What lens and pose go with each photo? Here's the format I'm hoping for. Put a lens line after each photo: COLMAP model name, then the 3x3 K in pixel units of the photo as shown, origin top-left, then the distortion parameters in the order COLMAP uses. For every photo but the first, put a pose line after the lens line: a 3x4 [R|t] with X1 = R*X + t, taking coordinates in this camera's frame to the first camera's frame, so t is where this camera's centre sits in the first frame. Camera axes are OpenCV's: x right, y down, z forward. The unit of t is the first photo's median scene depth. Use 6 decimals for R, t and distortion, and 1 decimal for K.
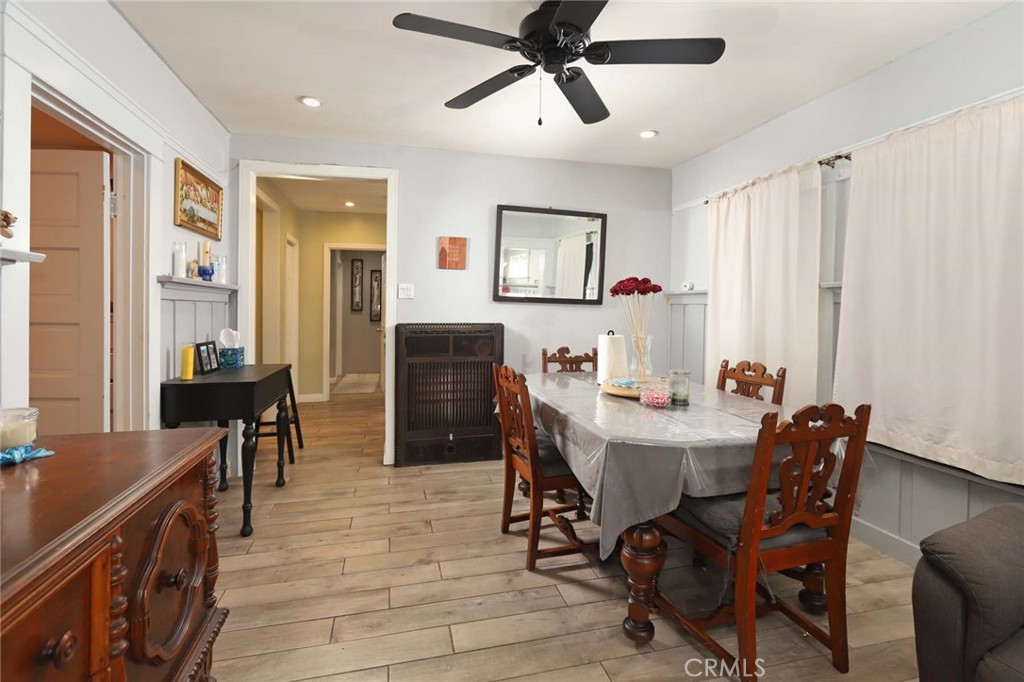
lens RADIAL K [[482.0, 0, 510.6], [0, 482.0, 321.1], [0, 0, 1]] dist [0.001309, 0.000021]
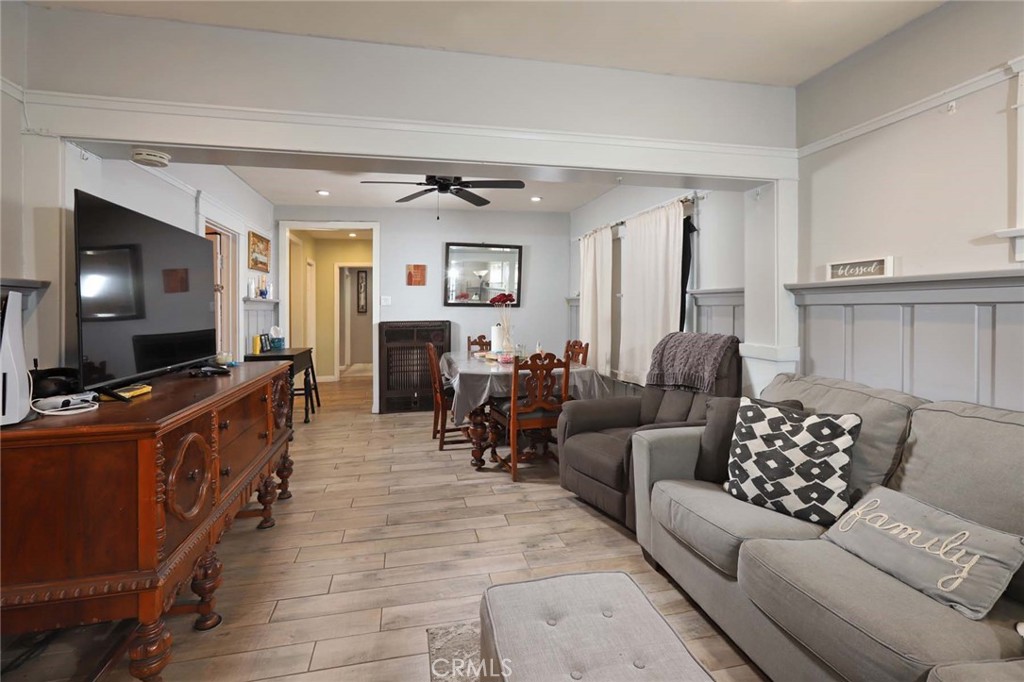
lens RADIAL K [[481.6, 0, 513.3], [0, 481.6, 313.3], [0, 0, 1]] dist [-0.000058, -0.000007]
pose [[0.999652, -0.014582, -0.021977, 0.234435], [0.014319, 0.999825, -0.012070, 0.002929], [0.022149, 0.011751, 0.999686, -0.553528]]
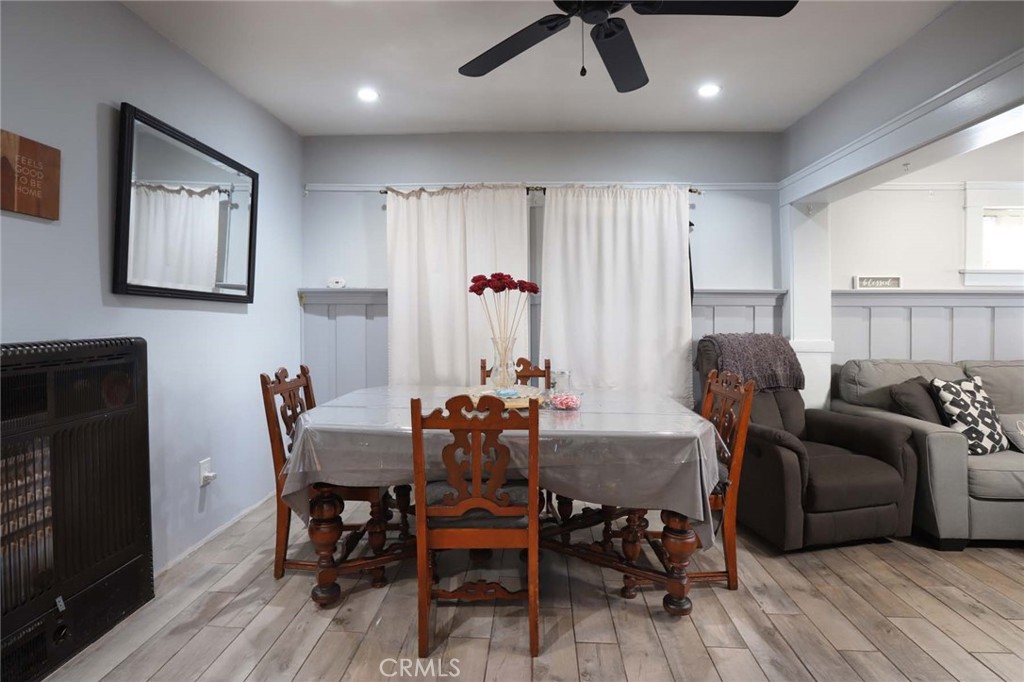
lens RADIAL K [[506.7, 0, 513.3], [0, 506.7, 324.6], [0, 0, 1]] dist [-0.064620, 0.026464]
pose [[0.290876, -0.025770, 0.956414, -0.440954], [0.022809, 0.999540, 0.019996, -0.010935], [-0.956489, 0.015998, 0.291329, 0.506539]]
